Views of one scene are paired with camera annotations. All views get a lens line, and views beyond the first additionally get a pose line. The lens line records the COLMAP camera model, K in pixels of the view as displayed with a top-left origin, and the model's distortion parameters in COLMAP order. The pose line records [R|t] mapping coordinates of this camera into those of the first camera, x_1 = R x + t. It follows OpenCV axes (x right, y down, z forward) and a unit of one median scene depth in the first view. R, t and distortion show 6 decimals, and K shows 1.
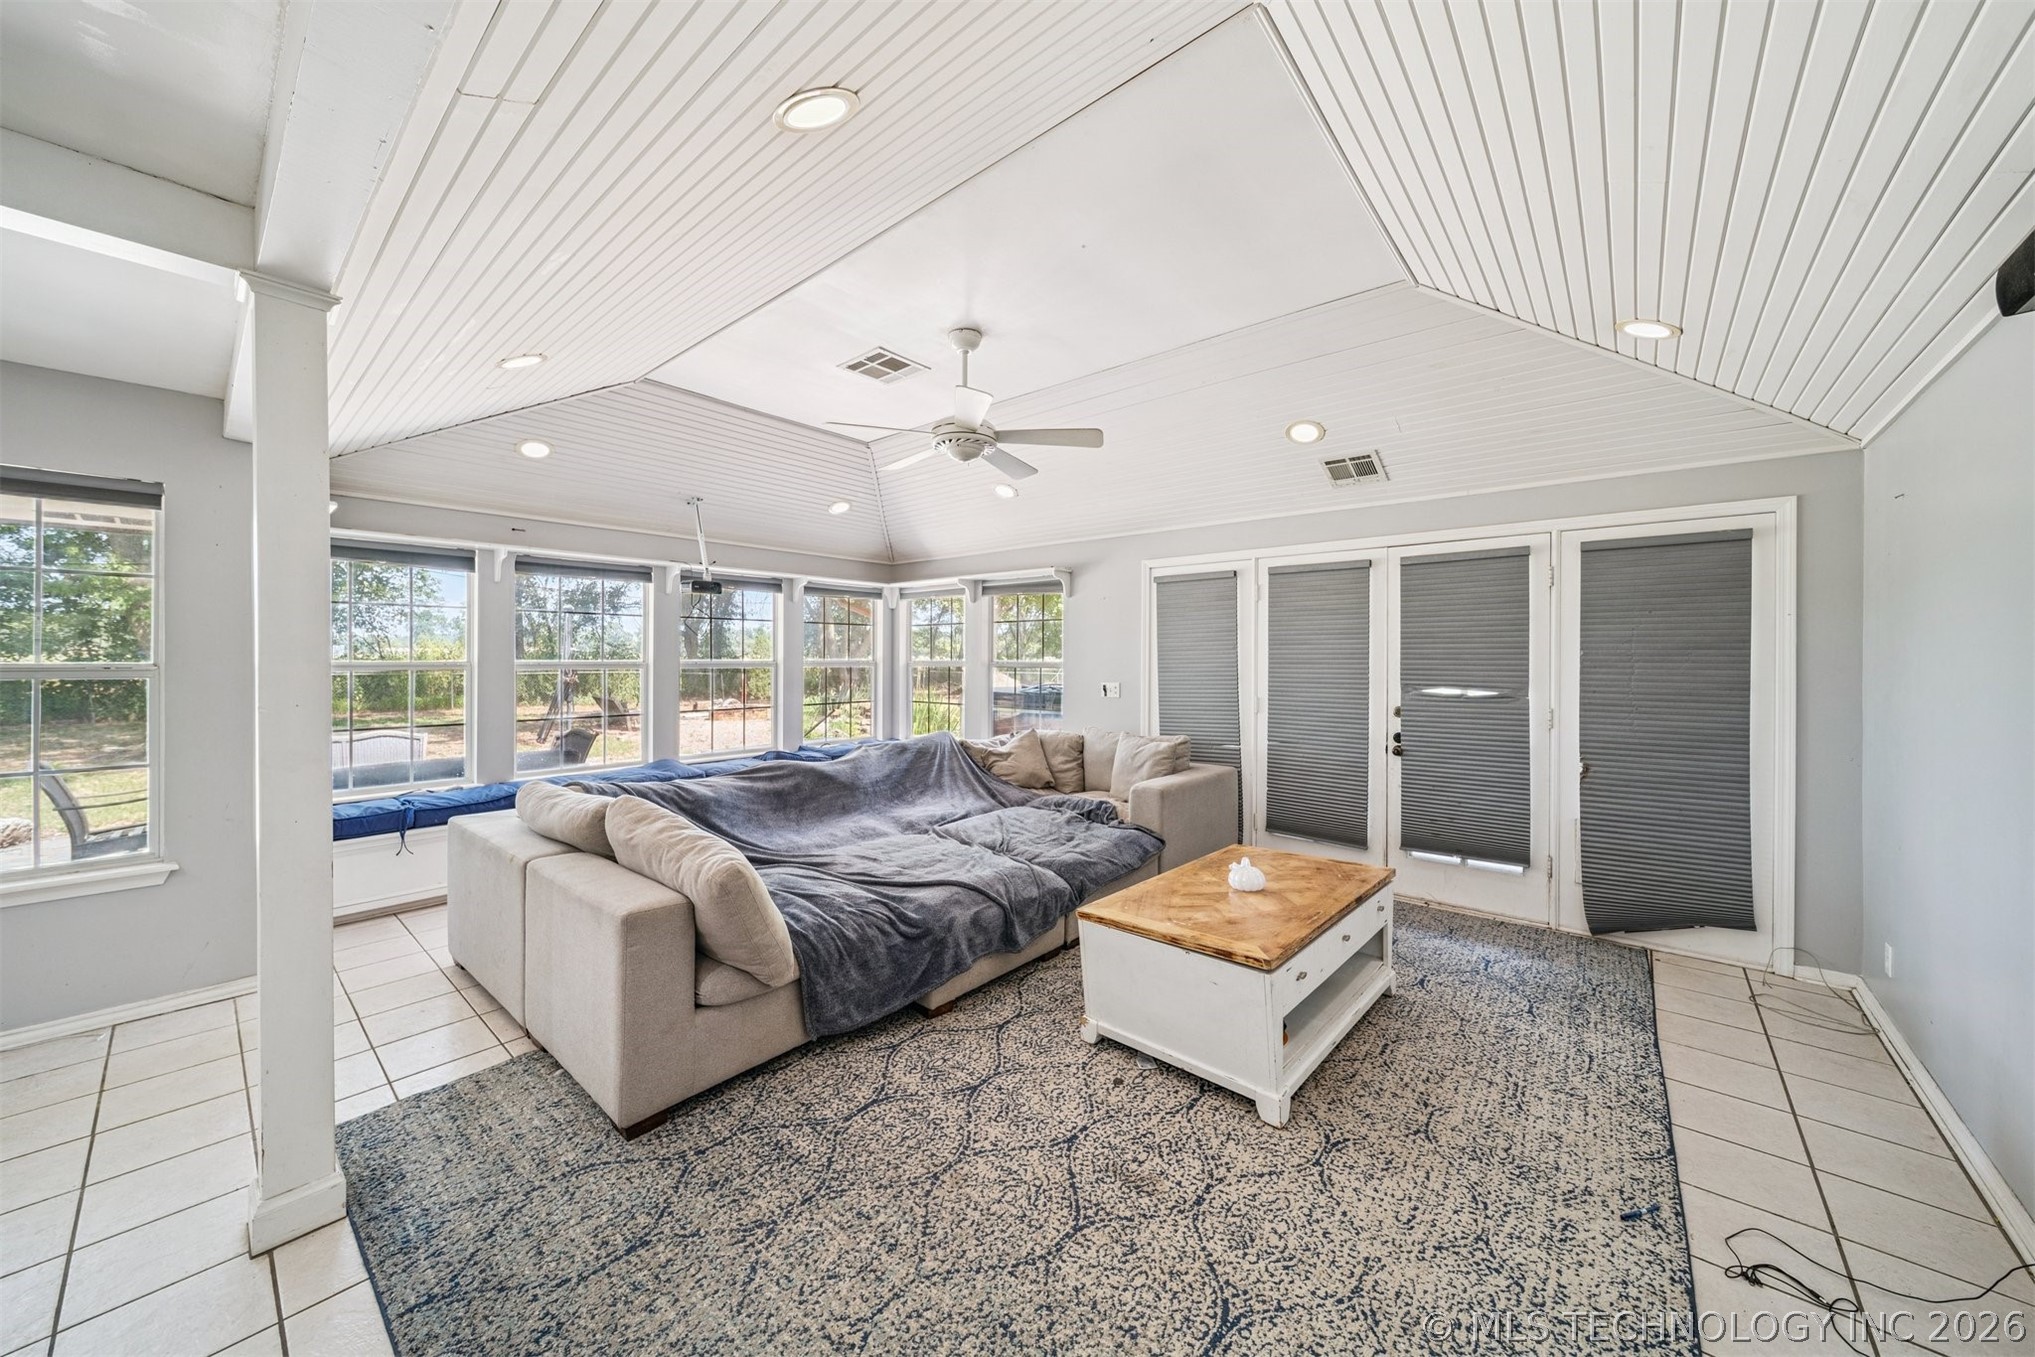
lens RADIAL K [[716.4, 0, 995.8], [0, 716.4, 663.3], [0, 0, 1]] dist [0.001652, -0.001747]
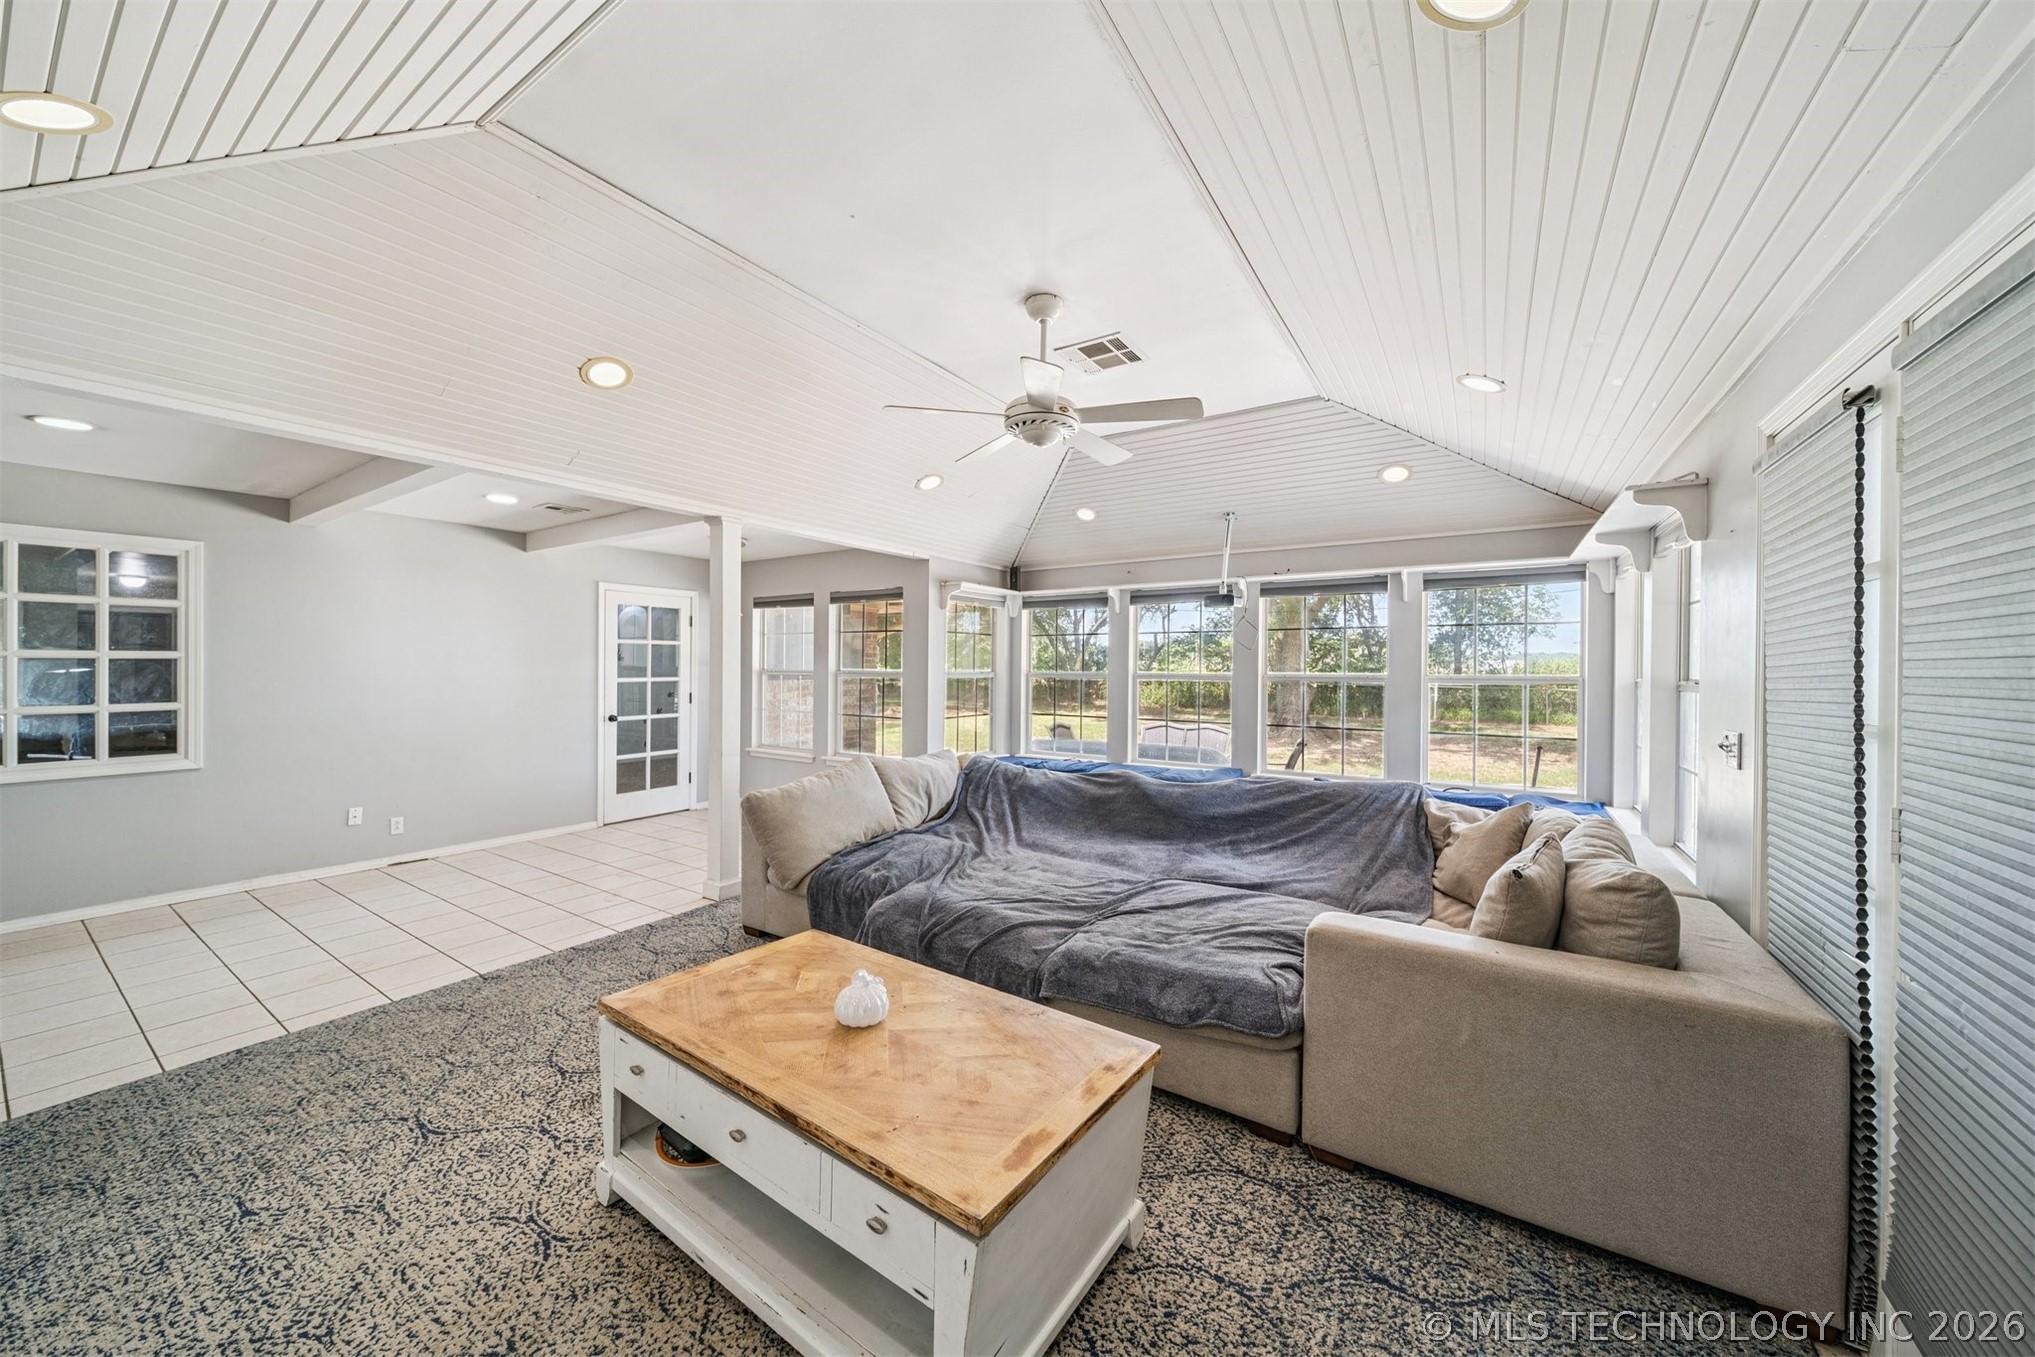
lens RADIAL K [[717.2, 0, 1007.0], [0, 717.2, 674.2], [0, 0, 1]] dist [0.001981, -0.000376]
pose [[0.135963, 0.005209, -0.990700, 0.869699], [-0.012587, 0.999915, 0.003530, -0.004029], [0.990634, 0.011990, 0.136017, 0.891077]]
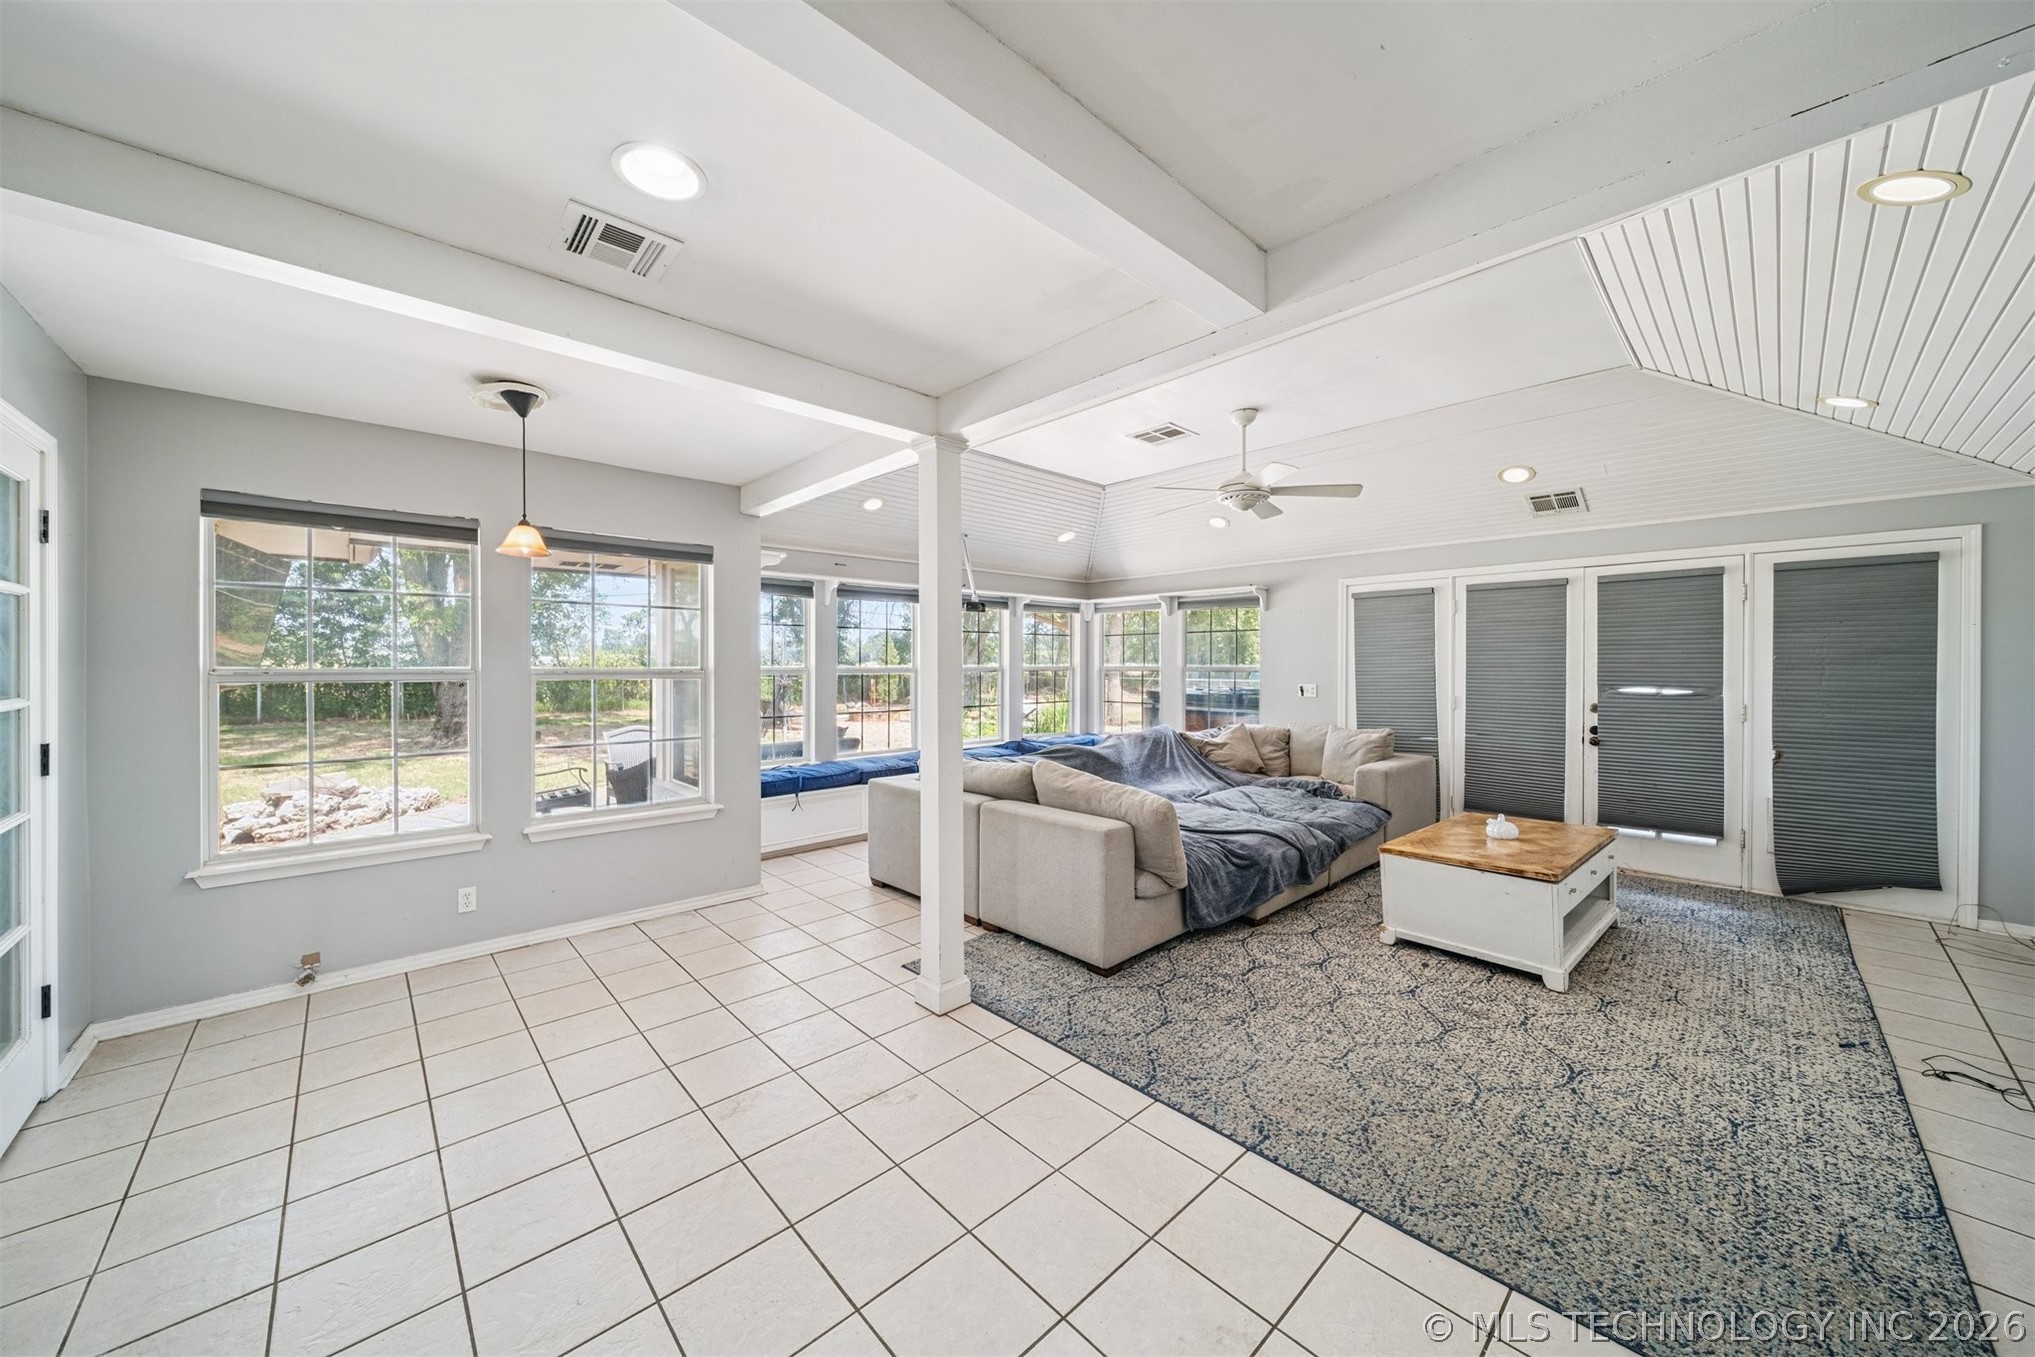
lens RADIAL K [[707.9, 0, 992.5], [0, 707.9, 671.9], [0, 0, 1]] dist [-0.002686, -0.000674]
pose [[0.993443, -0.001625, -0.114319, -0.368605], [0.002024, 0.999992, 0.003373, 0.003485], [0.114312, -0.003582, 0.993438, -0.336486]]
